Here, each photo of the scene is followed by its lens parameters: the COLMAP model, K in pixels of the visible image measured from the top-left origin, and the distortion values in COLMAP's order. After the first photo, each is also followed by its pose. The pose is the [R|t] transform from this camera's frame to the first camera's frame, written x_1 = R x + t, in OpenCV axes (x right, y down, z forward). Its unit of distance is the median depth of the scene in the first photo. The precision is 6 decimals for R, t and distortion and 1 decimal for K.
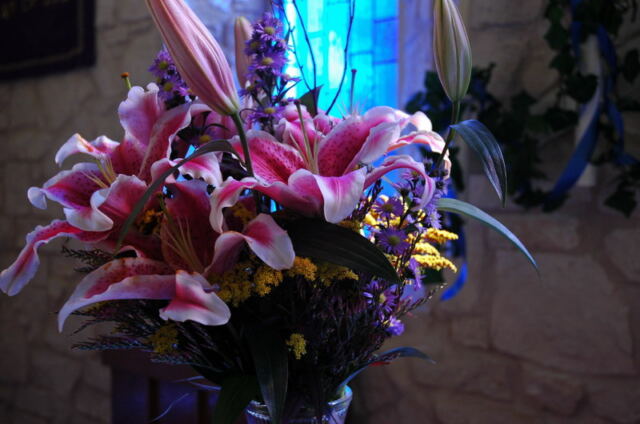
lens RADIAL K [[794.1, 0, 319.6], [0, 794.1, 198.9], [0, 0, 1]] dist [-0.082548, 0.035354]
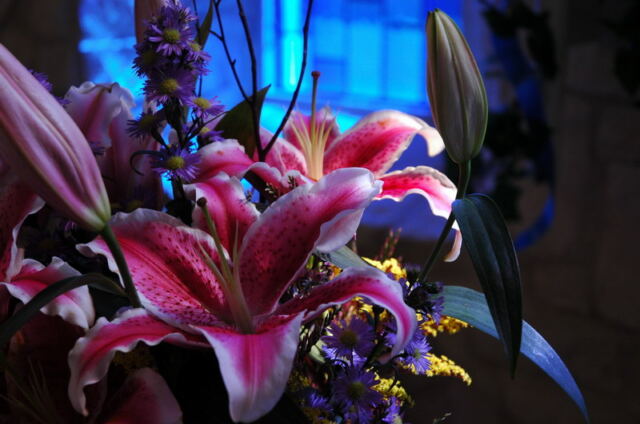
lens RADIAL K [[1276.7, 0, 320.0], [0, 1276.7, 212.0], [0, 0, 1]] dist [0.070138, 0.081918]
pose [[0.999111, 0.009010, -0.041174, 0.100938], [0.000096, 0.976396, 0.215988, -0.308734], [0.042148, -0.215800, 0.975527, -0.010250]]
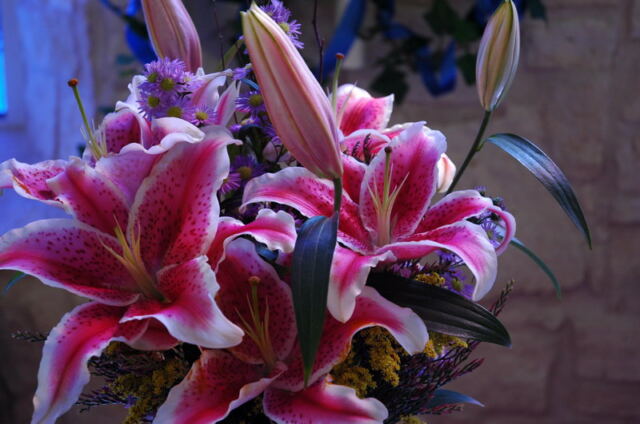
lens RADIAL K [[1276.7, 0, 320.0], [0, 1276.7, 212.0], [0, 0, 1]] dist [0.070138, 0.081918]
pose [[0.866400, -0.107613, 0.487617, -0.695686], [0.005588, 0.978531, 0.206025, -0.308643], [-0.499319, -0.175775, 0.848401, -0.119207]]
